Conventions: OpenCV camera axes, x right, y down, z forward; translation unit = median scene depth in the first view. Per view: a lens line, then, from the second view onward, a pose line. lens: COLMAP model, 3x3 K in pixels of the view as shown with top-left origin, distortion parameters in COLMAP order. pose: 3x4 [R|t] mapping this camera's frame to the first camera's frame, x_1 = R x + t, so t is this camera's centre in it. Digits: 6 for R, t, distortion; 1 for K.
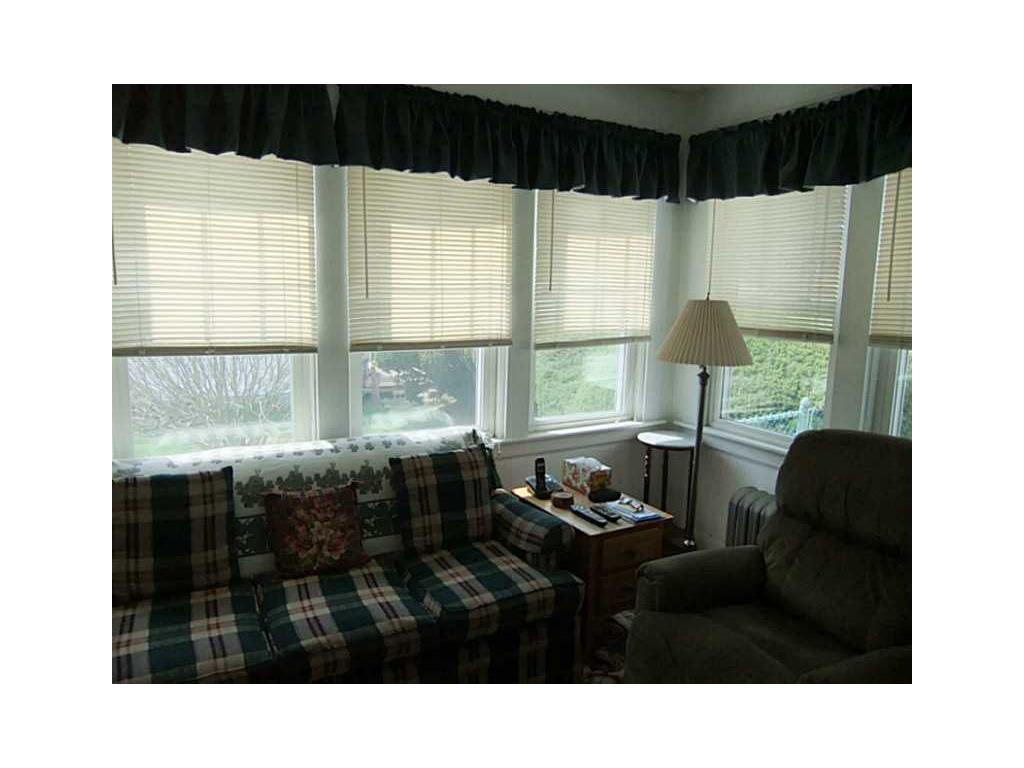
lens RADIAL K [[622.7, 0, 508.1], [0, 622.7, 377.6], [0, 0, 1]] dist [-0.028752, 0.002784]
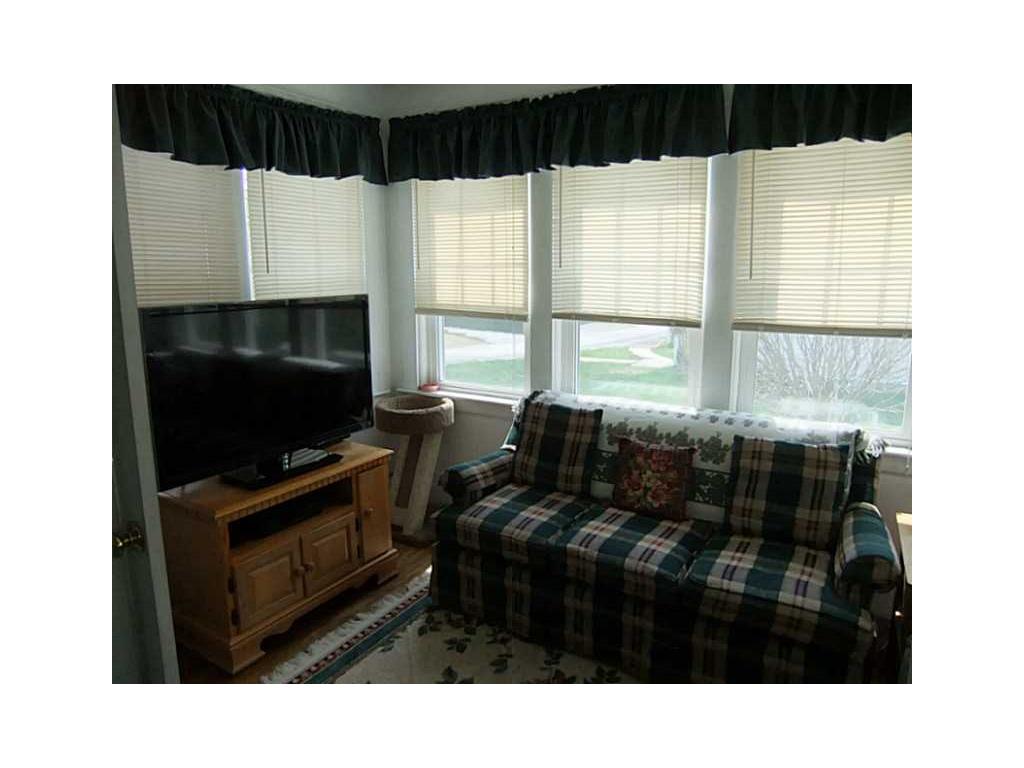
lens RADIAL K [[609.0, 0, 507.2], [0, 609.0, 377.7], [0, 0, 1]] dist [-0.081865, 0.068014]
pose [[0.498739, 0.133683, -0.856381, 0.496581], [-0.110830, 0.989760, 0.089959, -0.012150], [0.859637, 0.050047, 0.508448, 0.180832]]
